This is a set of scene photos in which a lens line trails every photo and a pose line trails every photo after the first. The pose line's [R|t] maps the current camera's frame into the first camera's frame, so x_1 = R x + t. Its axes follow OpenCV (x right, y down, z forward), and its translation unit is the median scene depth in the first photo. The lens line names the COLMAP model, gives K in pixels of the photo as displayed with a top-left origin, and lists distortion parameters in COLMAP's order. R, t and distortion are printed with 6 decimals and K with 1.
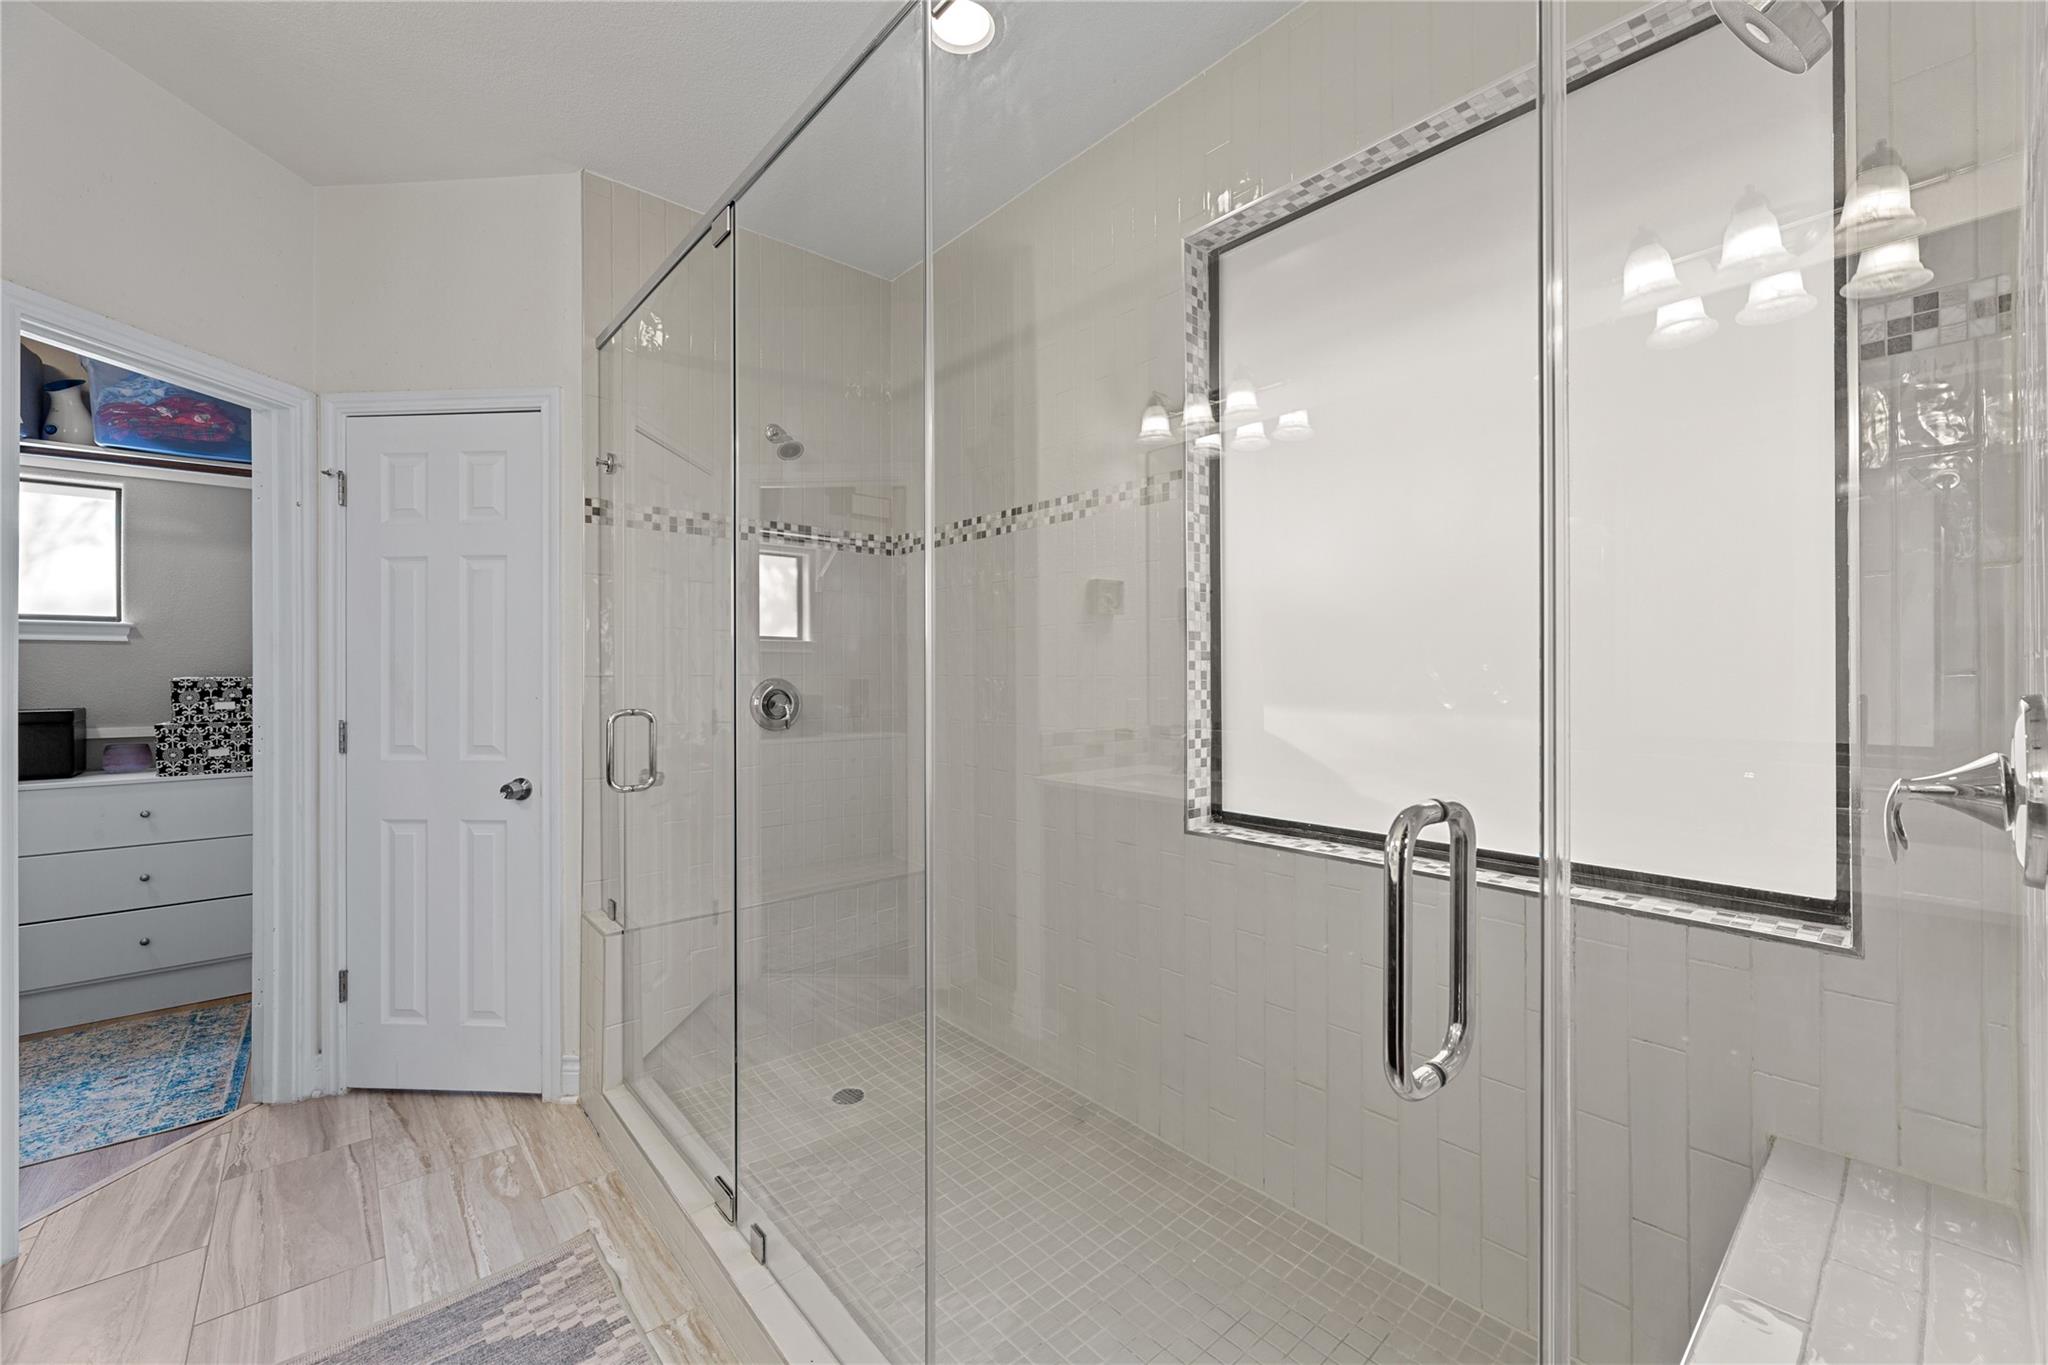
lens RADIAL K [[823.4, 0, 1023.0], [0, 823.4, 673.6], [0, 0, 1]] dist [0.001816, 0.000340]
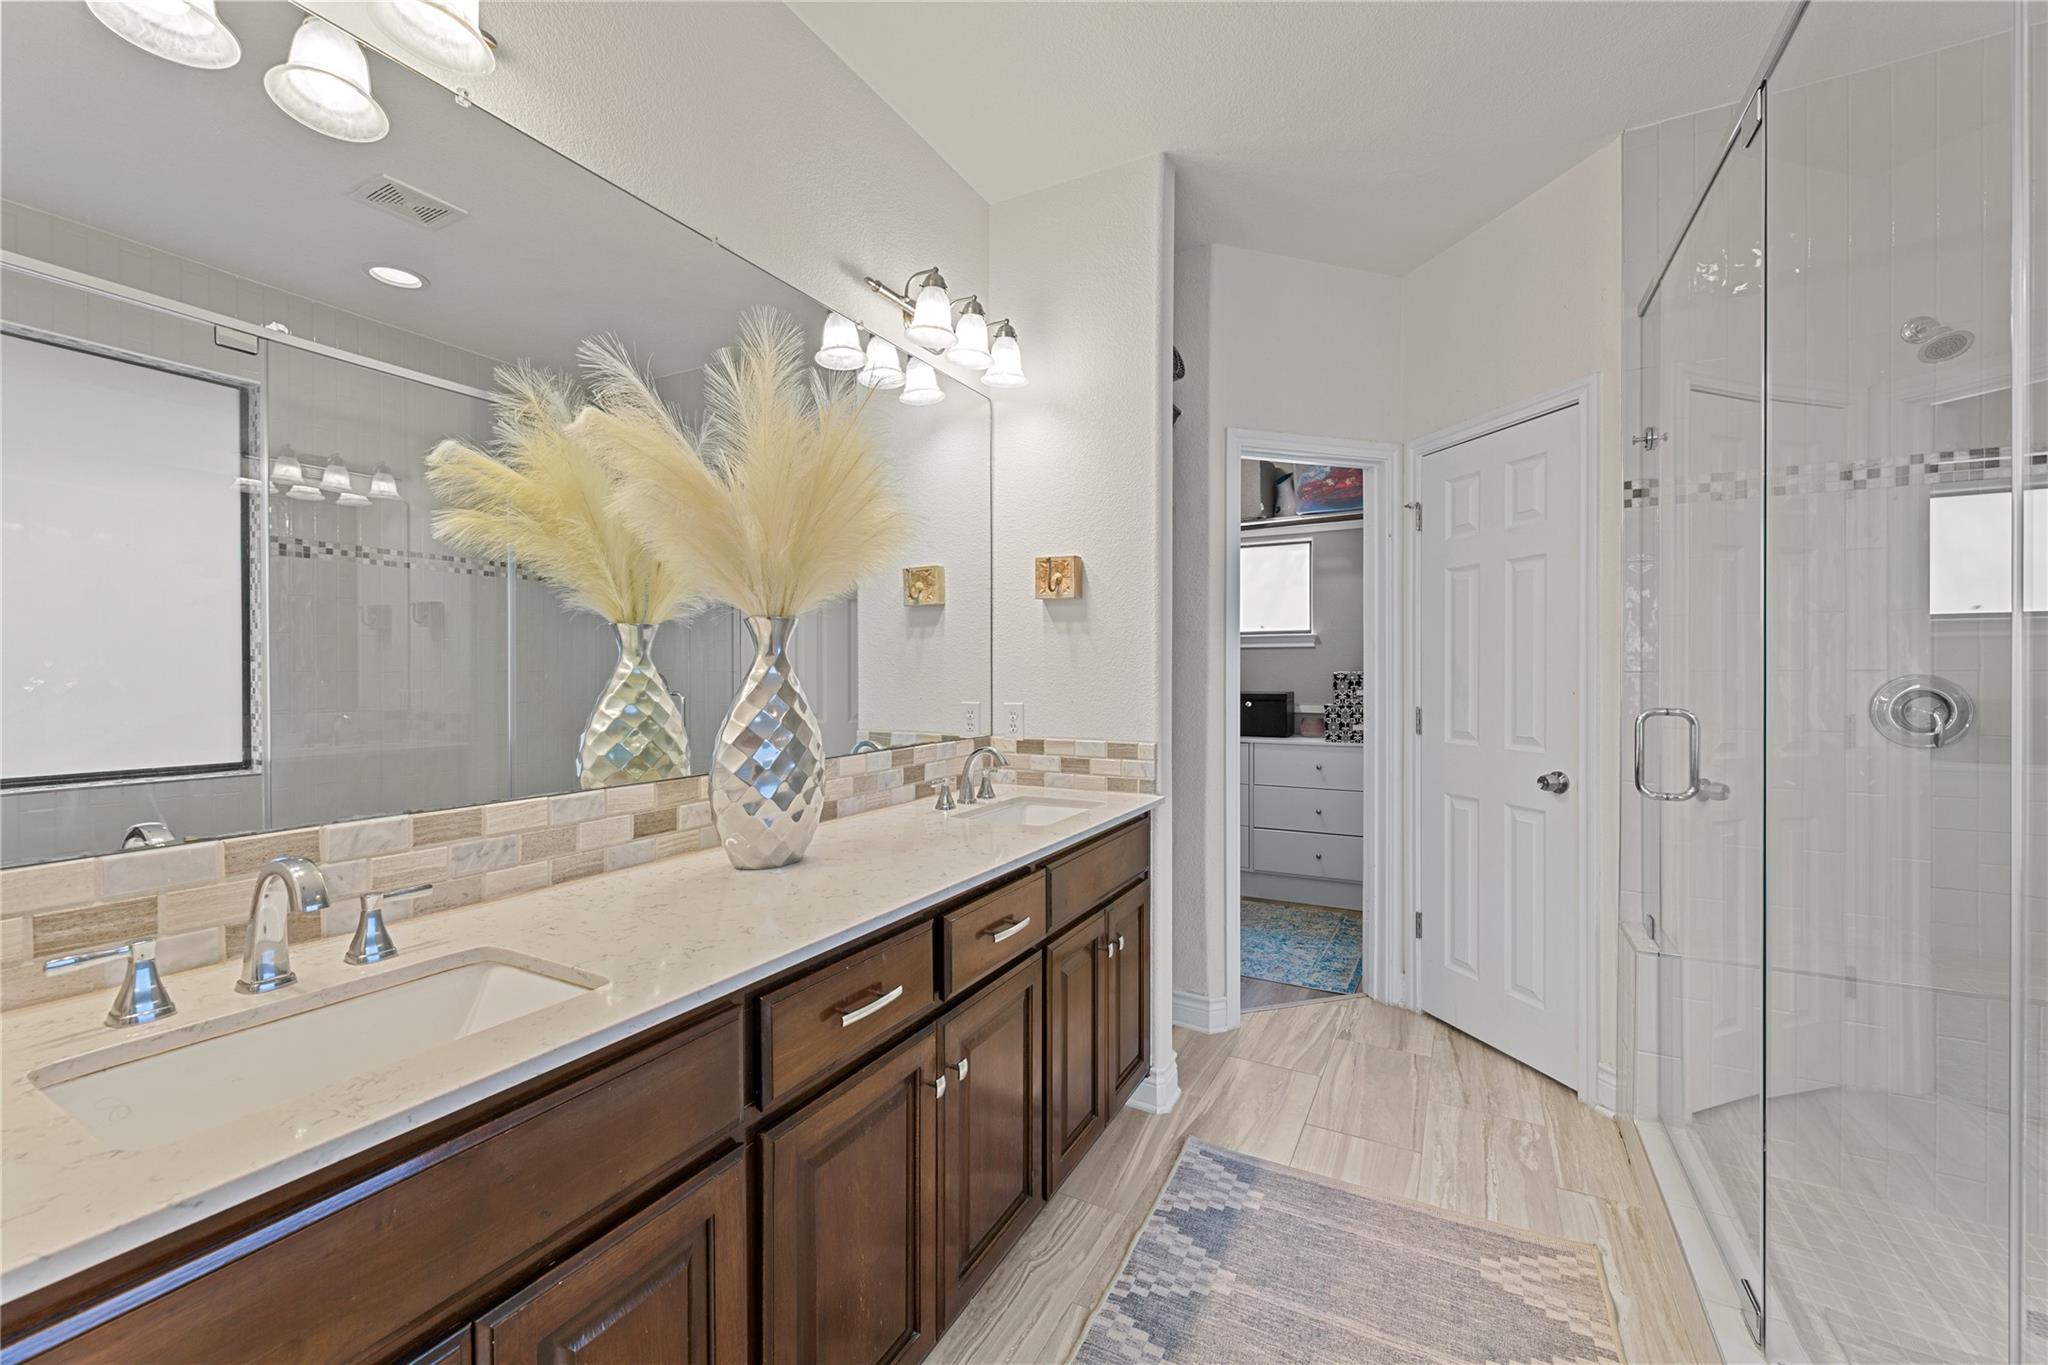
lens RADIAL K [[823.4, 0, 1023.0], [0, 823.4, 673.6], [0, 0, 1]] dist [0.001816, 0.000340]
pose [[0.346633, 0.004162, -0.937992, 0.115124], [0.003678, 0.999976, 0.005796, -0.002453], [0.937994, -0.005459, 0.346609, 0.031059]]
